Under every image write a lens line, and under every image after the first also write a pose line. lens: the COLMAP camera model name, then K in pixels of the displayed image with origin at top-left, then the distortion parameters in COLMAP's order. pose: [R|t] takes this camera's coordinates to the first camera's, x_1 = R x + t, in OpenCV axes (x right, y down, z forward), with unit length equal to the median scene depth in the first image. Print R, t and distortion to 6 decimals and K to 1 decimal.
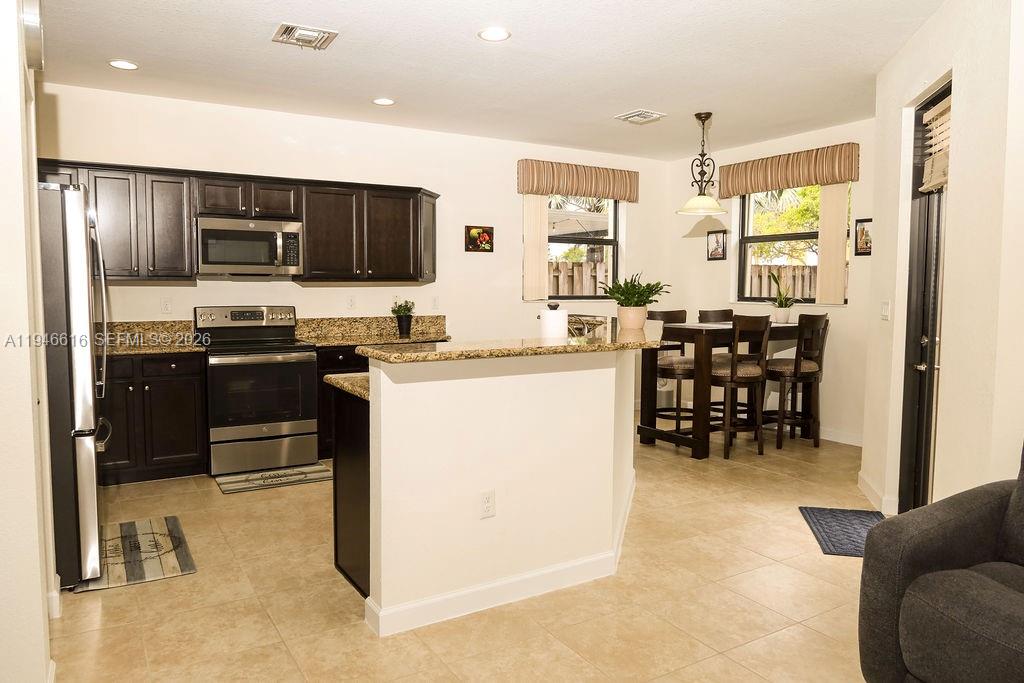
lens RADIAL K [[703.6, 0, 511.1], [0, 703.6, 325.9], [0, 0, 1]] dist [-0.000899, -0.000207]
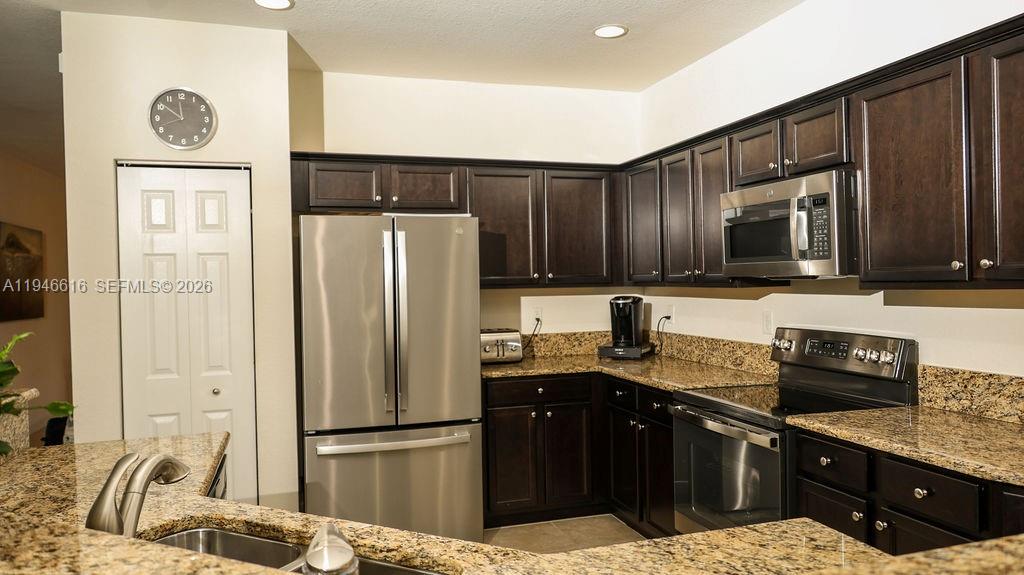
lens RADIAL K [[678.7, 0, 512.0], [0, 678.7, 287.5], [0, 0, 1]] dist [0.001392, 0.000213]
pose [[-0.247428, 0.012985, -0.968819, 0.223900], [-0.048220, 0.998506, 0.025698, -0.065537], [0.967706, 0.053075, -0.246432, 0.904251]]
